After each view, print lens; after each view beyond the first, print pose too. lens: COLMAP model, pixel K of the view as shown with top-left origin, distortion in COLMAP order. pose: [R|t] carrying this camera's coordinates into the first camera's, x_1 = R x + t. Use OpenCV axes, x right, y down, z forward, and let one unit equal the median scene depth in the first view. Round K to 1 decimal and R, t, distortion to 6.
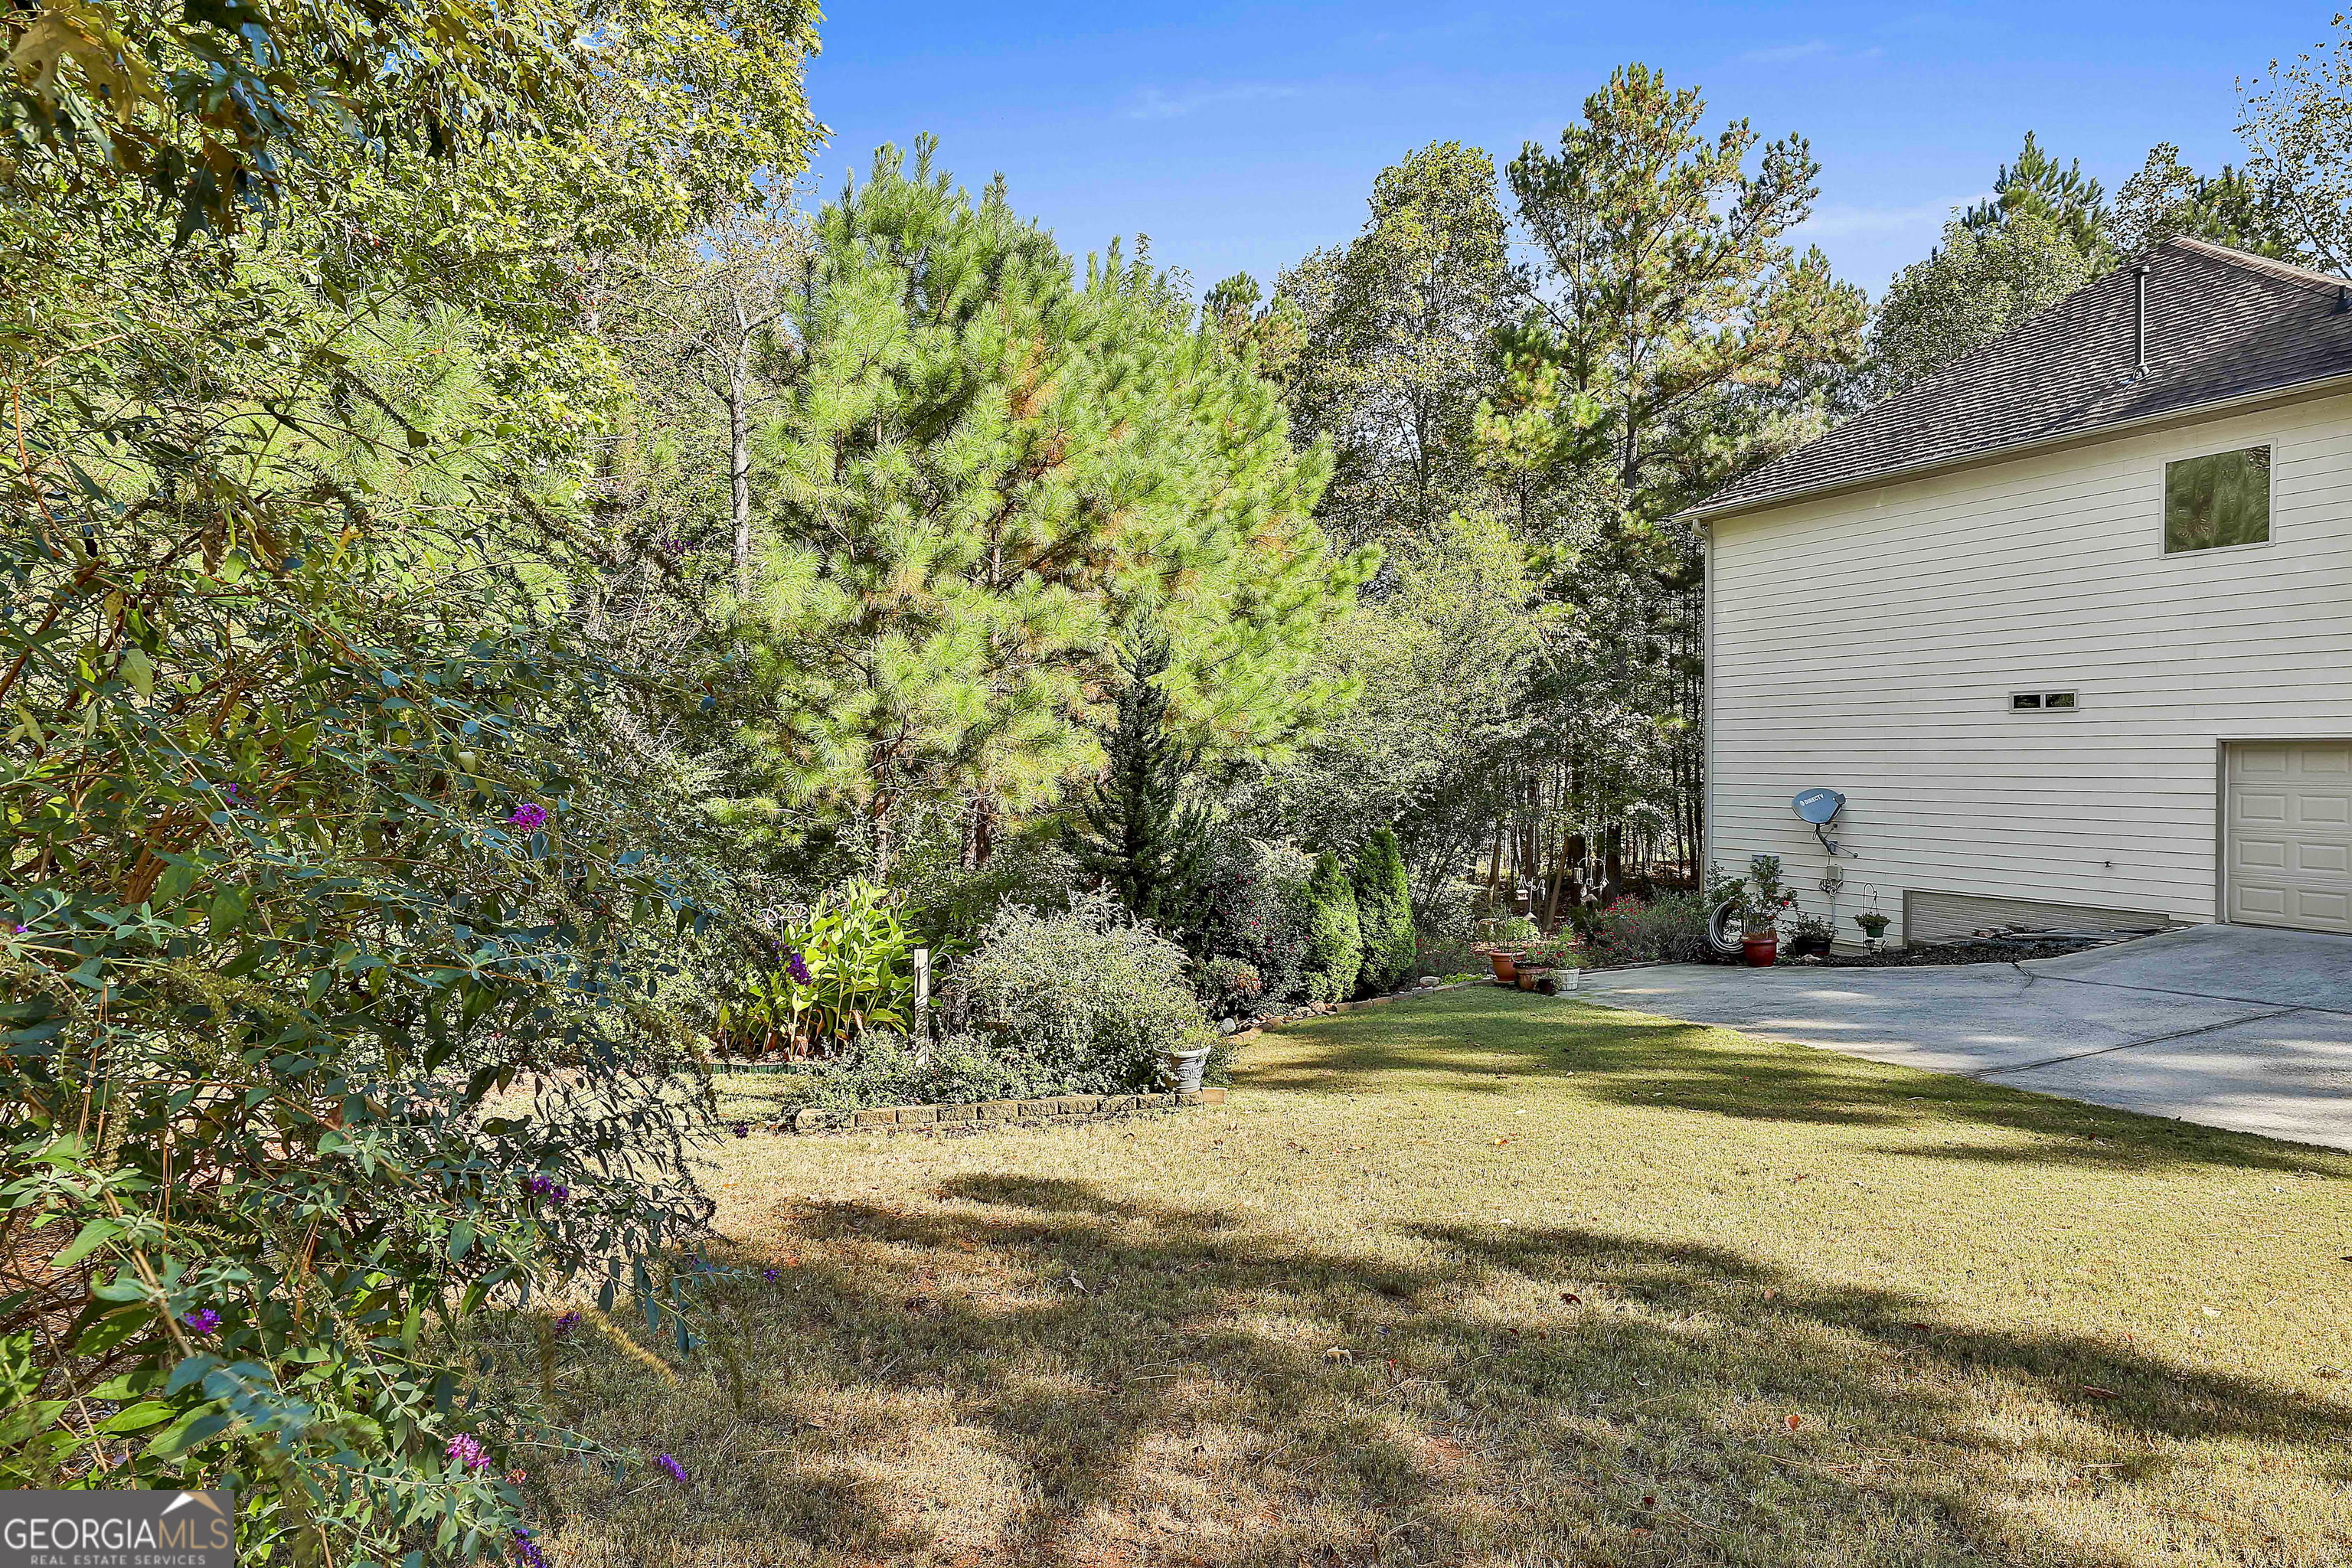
lens RADIAL K [[1370.4, 0, 1176.0], [0, 1370.4, 784.0], [0, 0, 1]] dist [-0.001716, 0.000416]
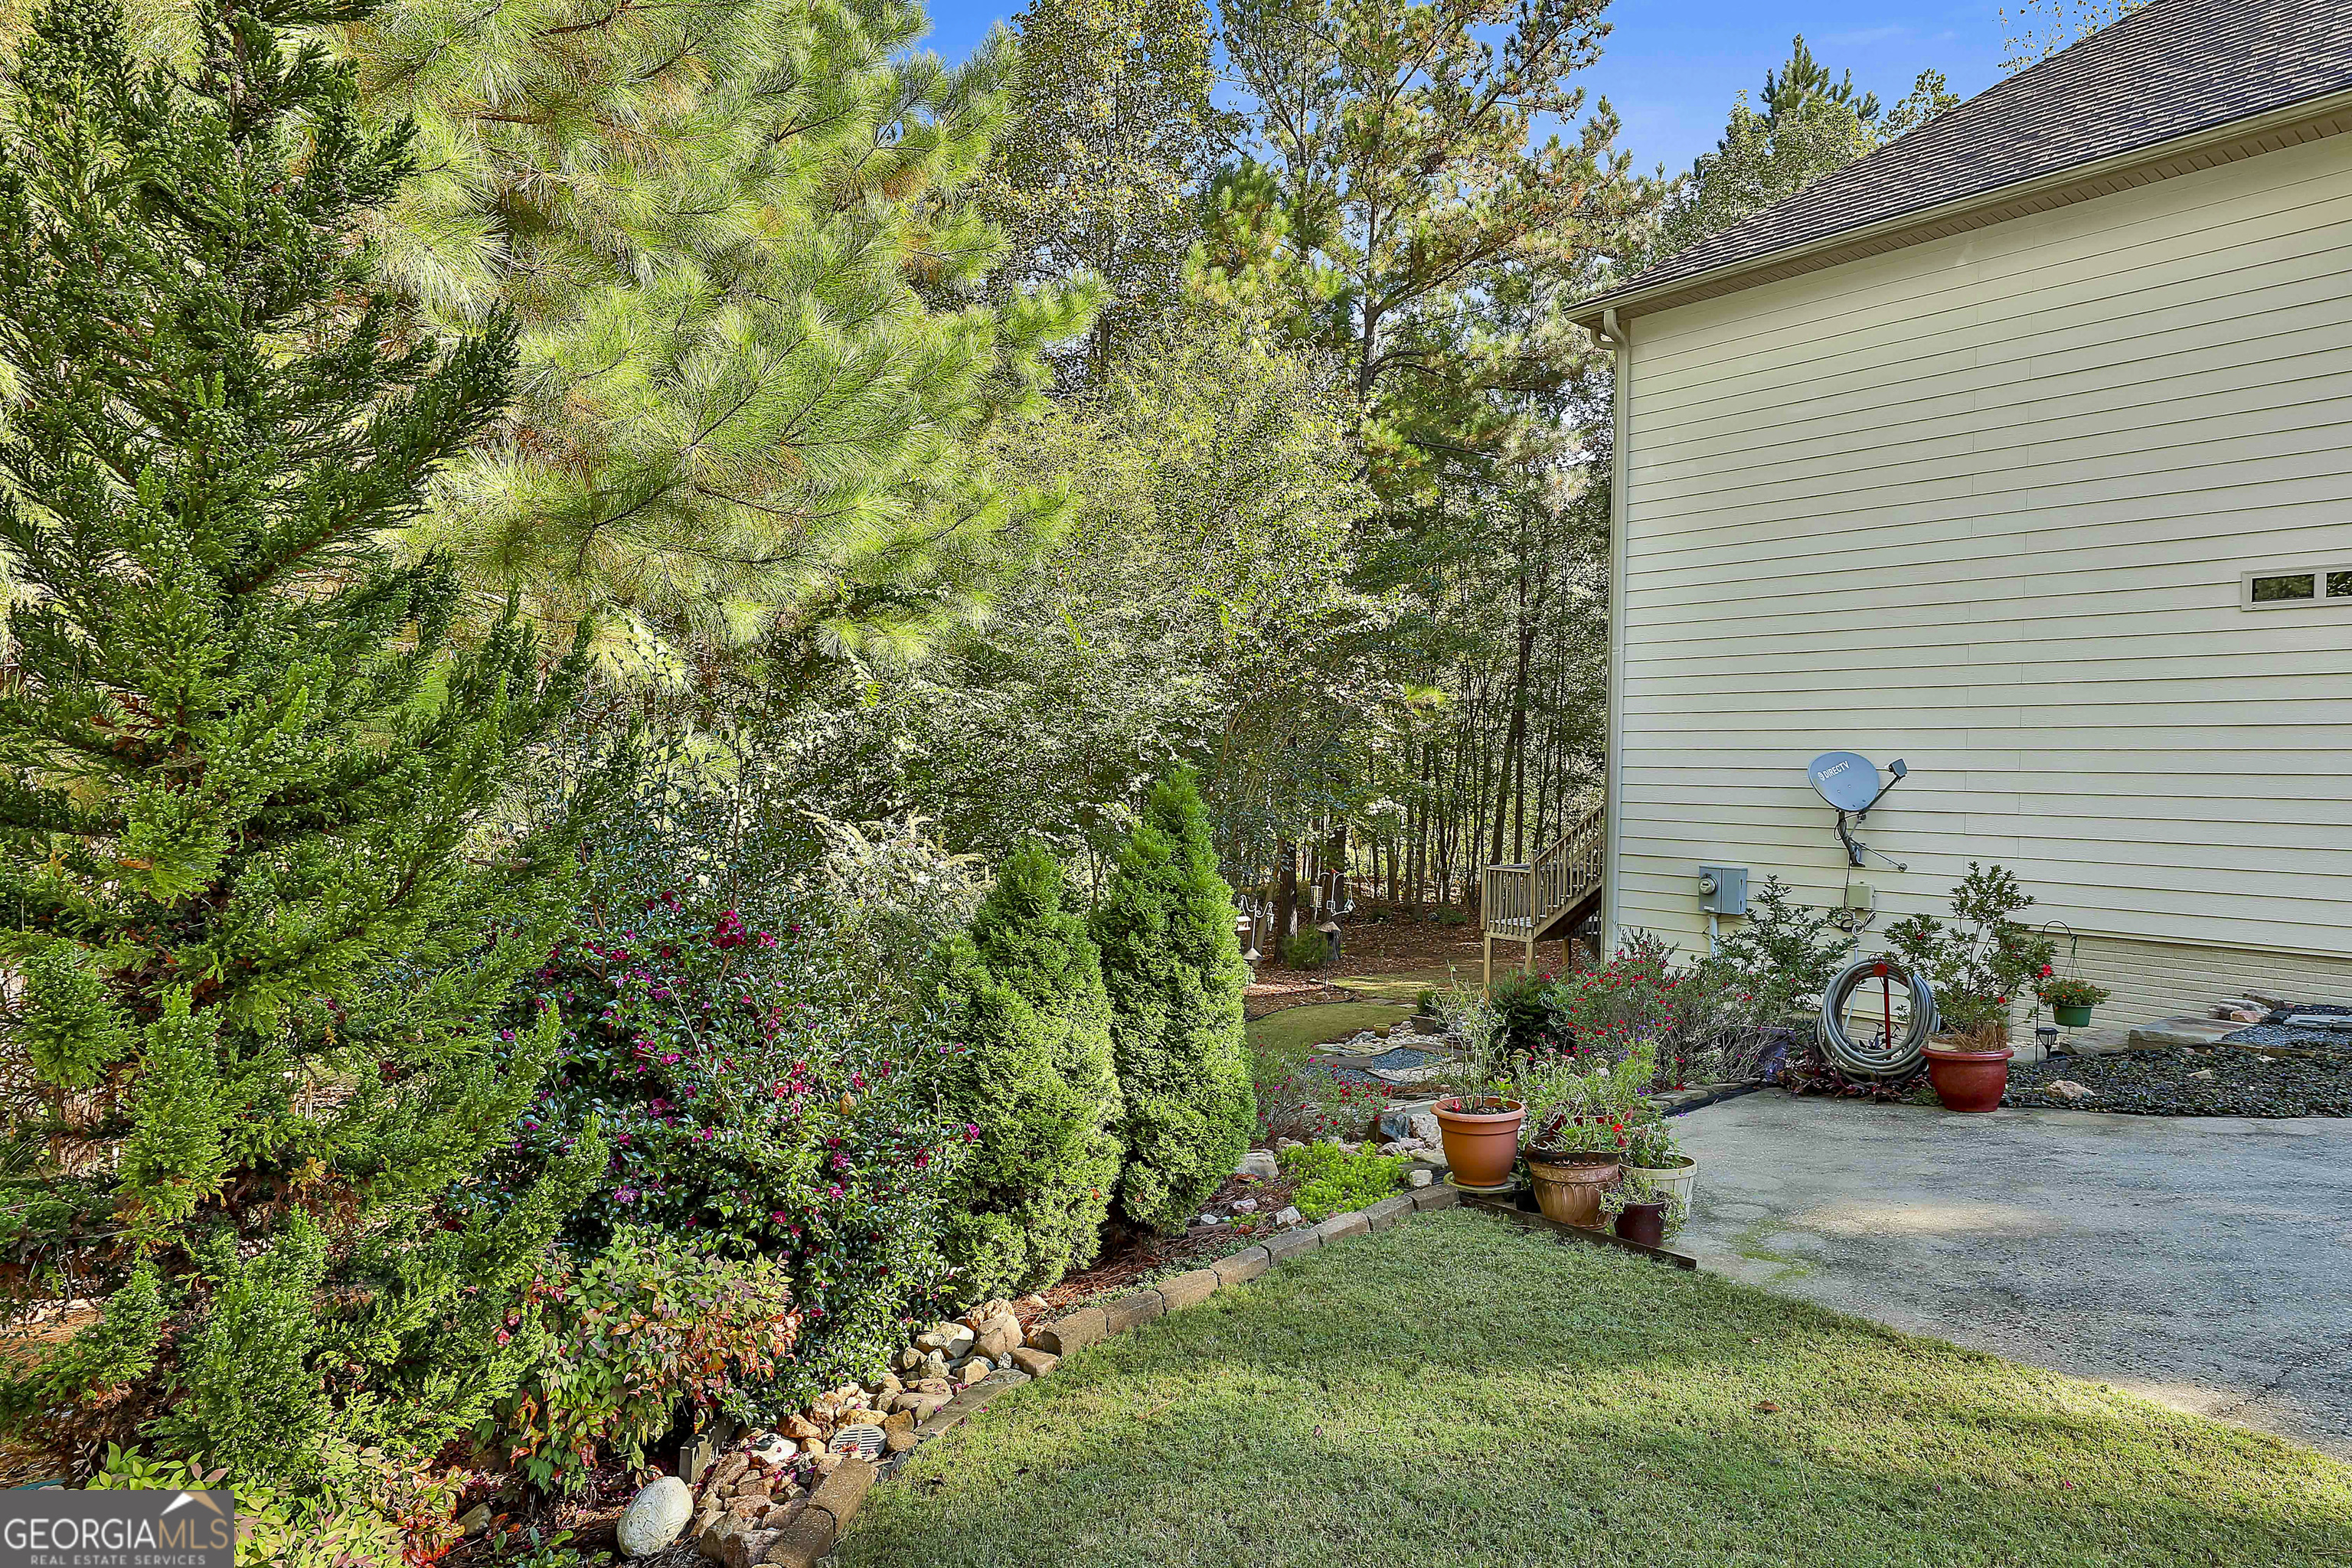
lens RADIAL K [[1370.4, 0, 1176.0], [0, 1370.4, 784.0], [0, 0, 1]] dist [-0.001716, 0.000416]
pose [[0.962878, 0.022900, 0.268963, 0.050965], [-0.019836, 0.999704, -0.014104, 0.037153], [-0.269206, 0.008245, 0.963047, 0.628439]]
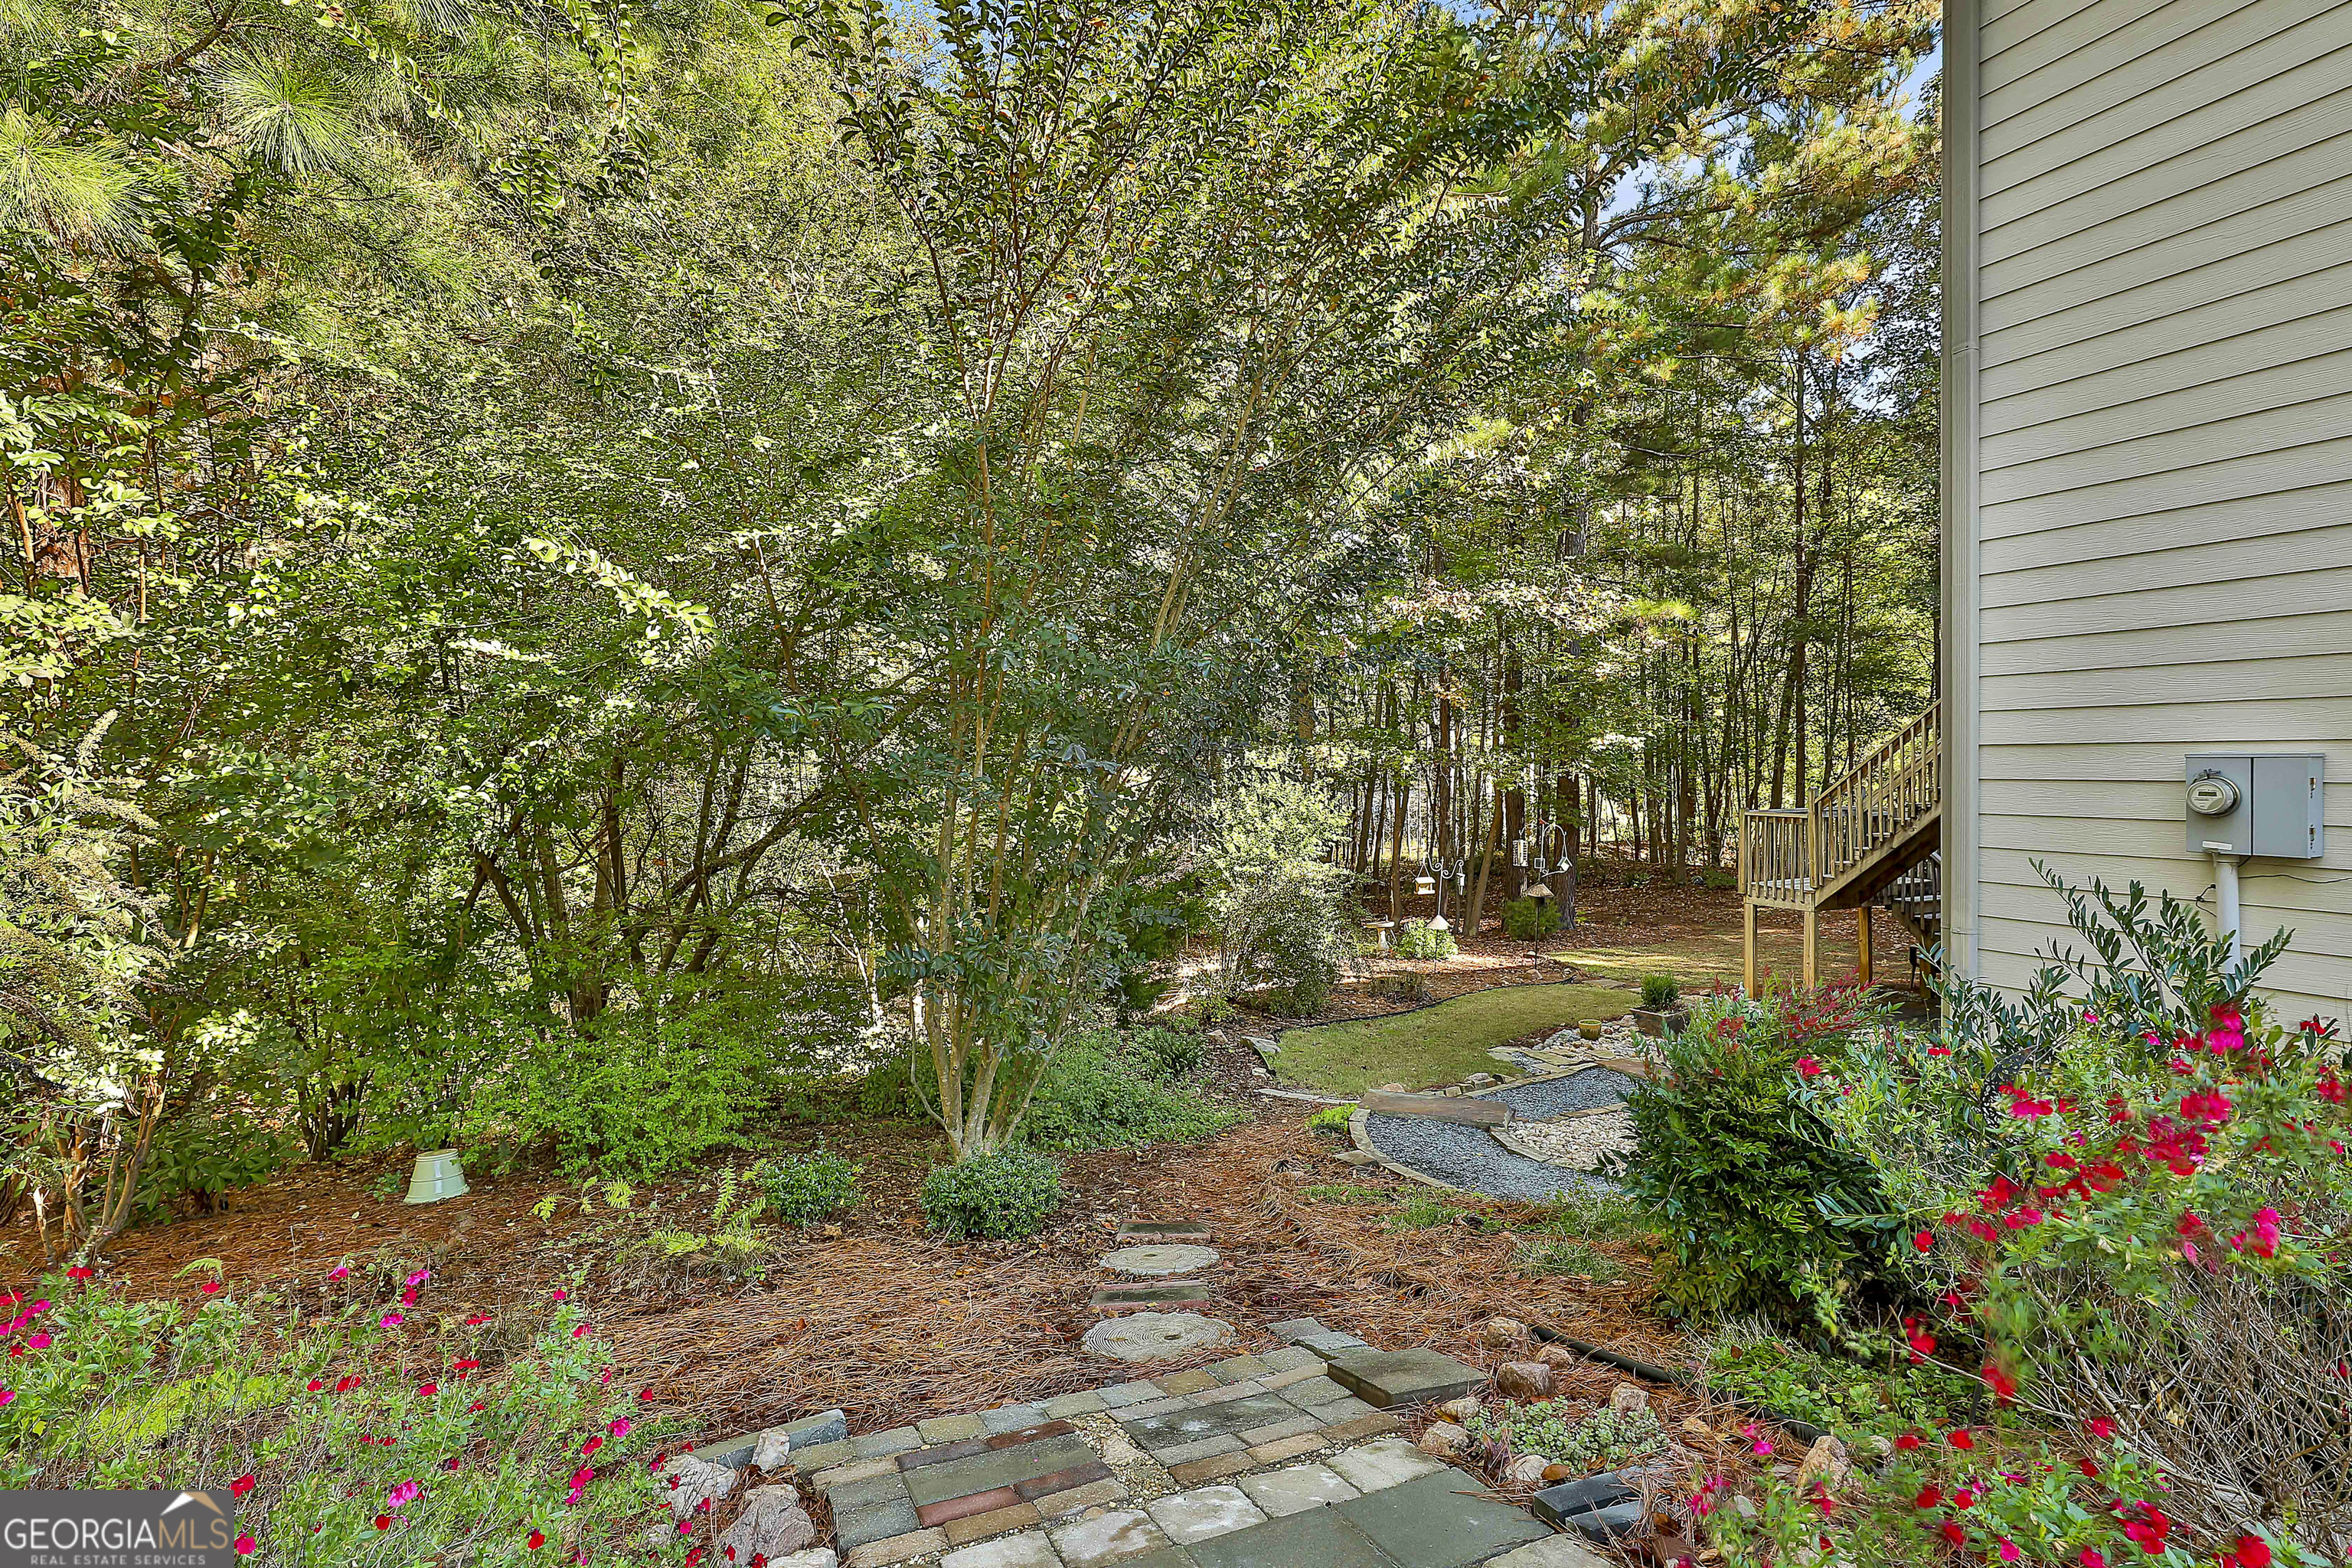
lens RADIAL K [[1136.6, 0, 1187.5], [0, 1136.6, 773.7], [0, 0, 1]] dist [-0.001573, 0.000858]
pose [[0.999869, 0.000376, 0.016198, 0.278513], [-0.000191, 0.999935, -0.011370, 0.074908], [-0.016201, 0.011365, 0.999804, 1.001246]]
